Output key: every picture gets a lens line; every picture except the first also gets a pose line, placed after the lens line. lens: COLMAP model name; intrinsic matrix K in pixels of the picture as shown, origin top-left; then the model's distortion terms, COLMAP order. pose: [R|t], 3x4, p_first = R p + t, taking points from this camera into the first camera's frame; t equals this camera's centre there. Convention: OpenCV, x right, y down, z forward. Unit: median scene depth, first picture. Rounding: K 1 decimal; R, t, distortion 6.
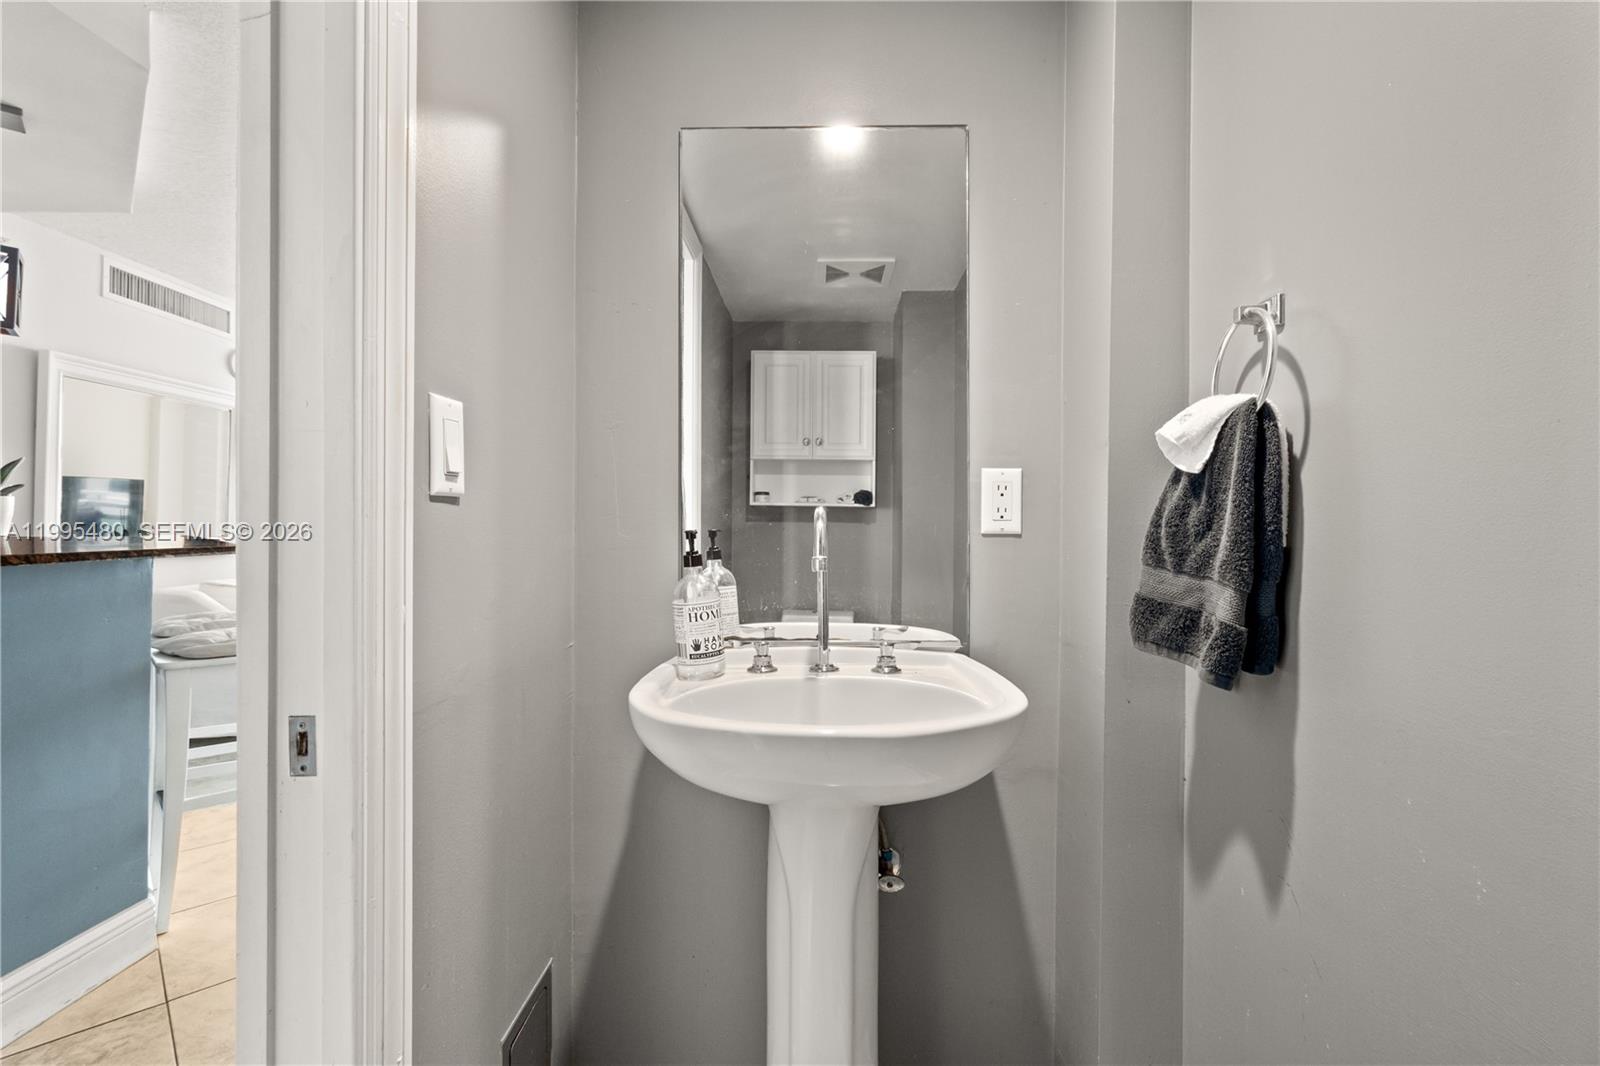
lens RADIAL K [[746.2, 0, 800.9], [0, 746.2, 545.6], [0, 0, 1]] dist [-0.000313, 0.000171]
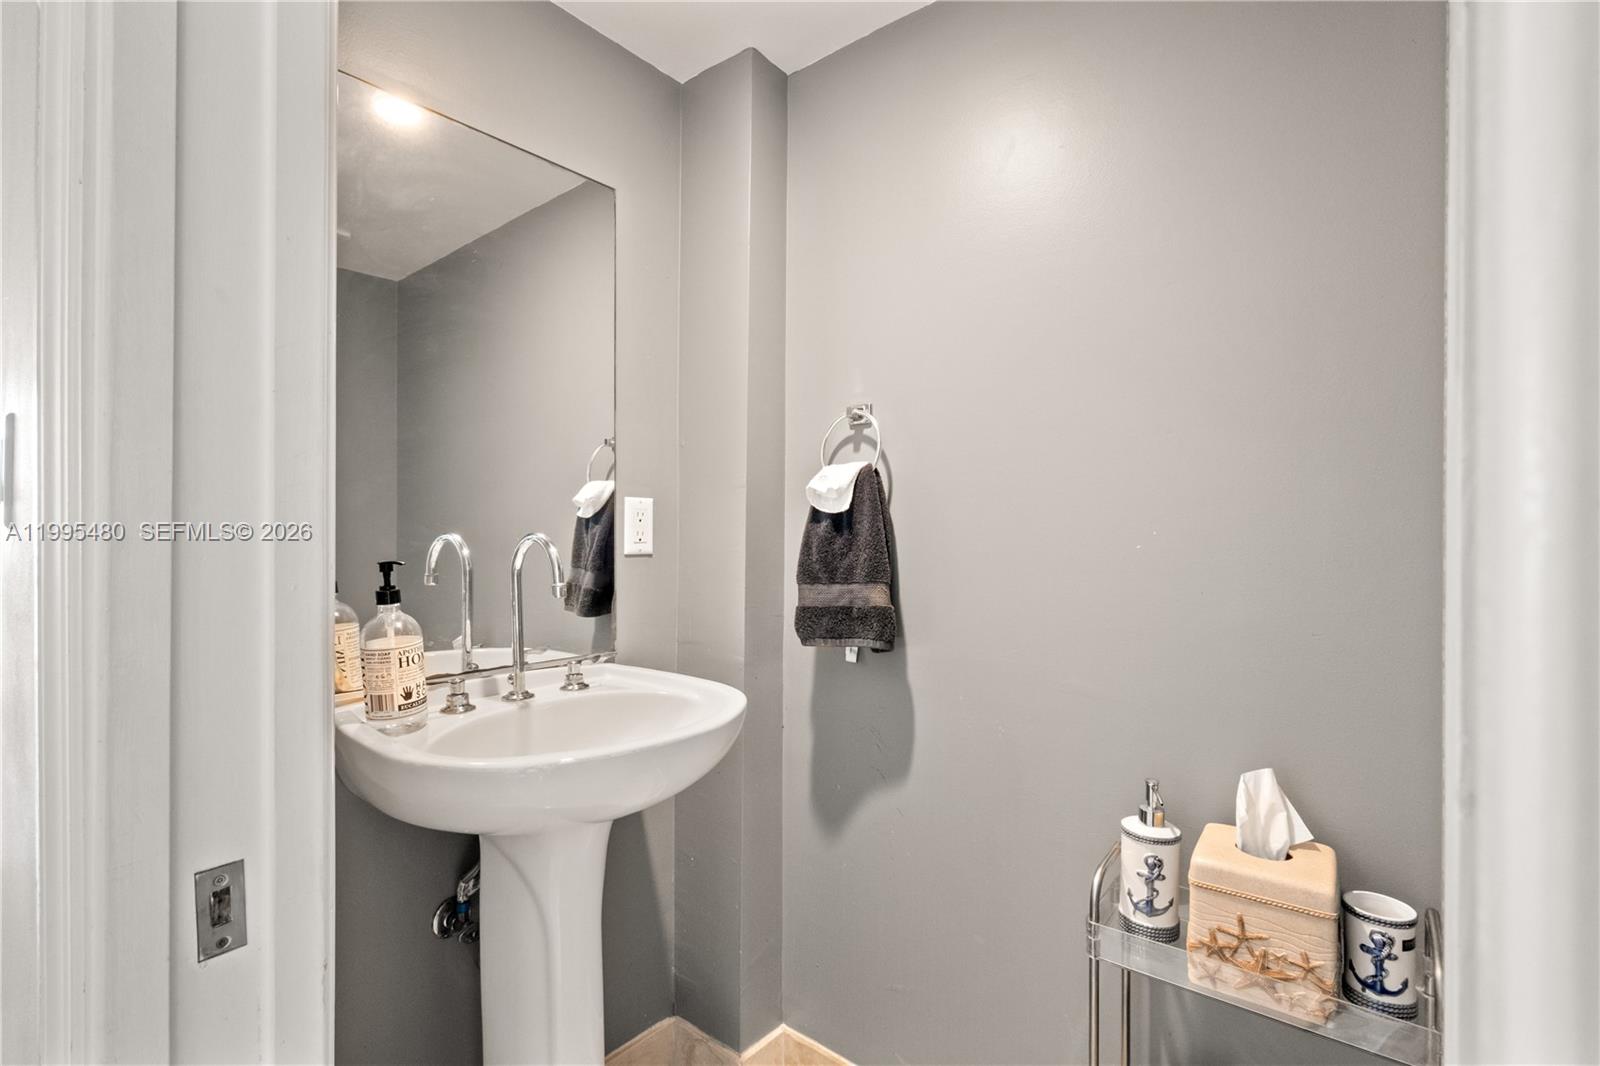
lens RADIAL K [[746.2, 0, 800.9], [0, 746.2, 545.6], [0, 0, 1]] dist [-0.000313, 0.000171]
pose [[0.627549, -0.016621, 0.778400, -0.527321], [0.016286, 0.999834, 0.008220, -0.038931], [-0.778407, 0.007519, 0.627715, 0.093113]]
